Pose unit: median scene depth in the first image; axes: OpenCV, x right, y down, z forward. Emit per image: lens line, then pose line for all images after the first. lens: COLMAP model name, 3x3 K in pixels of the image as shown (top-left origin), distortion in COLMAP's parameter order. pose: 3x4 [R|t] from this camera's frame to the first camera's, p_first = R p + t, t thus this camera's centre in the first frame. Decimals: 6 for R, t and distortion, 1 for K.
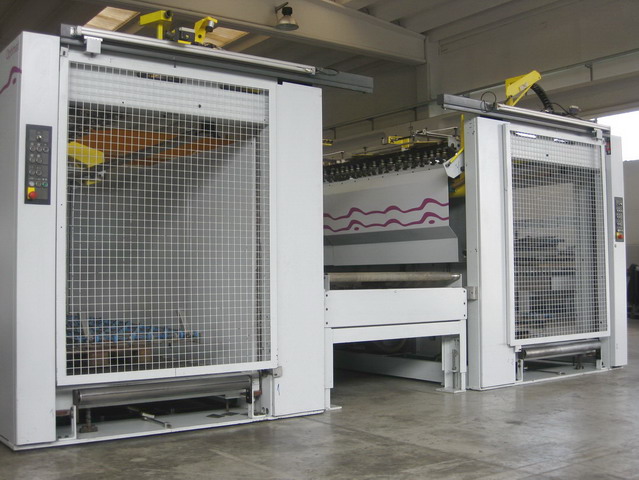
lens RADIAL K [[788.6, 0, 321.1], [0, 788.6, 239.5], [0, 0, 1]] dist [-0.172538, 0.000000]
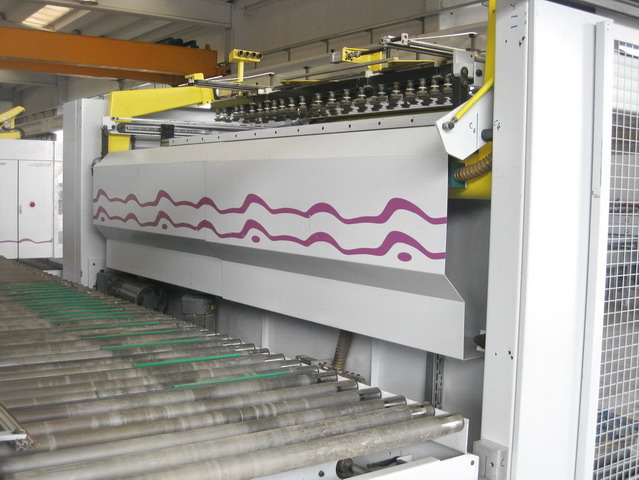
lens RADIAL K [[788.6, 0, 318.6], [0, 788.6, 238.1], [0, 0, 1]] dist [-0.172538, 0.000000]
pose [[0.999292, 0.035539, -0.012376, 0.095604], [-0.034051, 0.993920, 0.104710, -0.070476], [0.016022, -0.104215, 0.994426, 0.560572]]
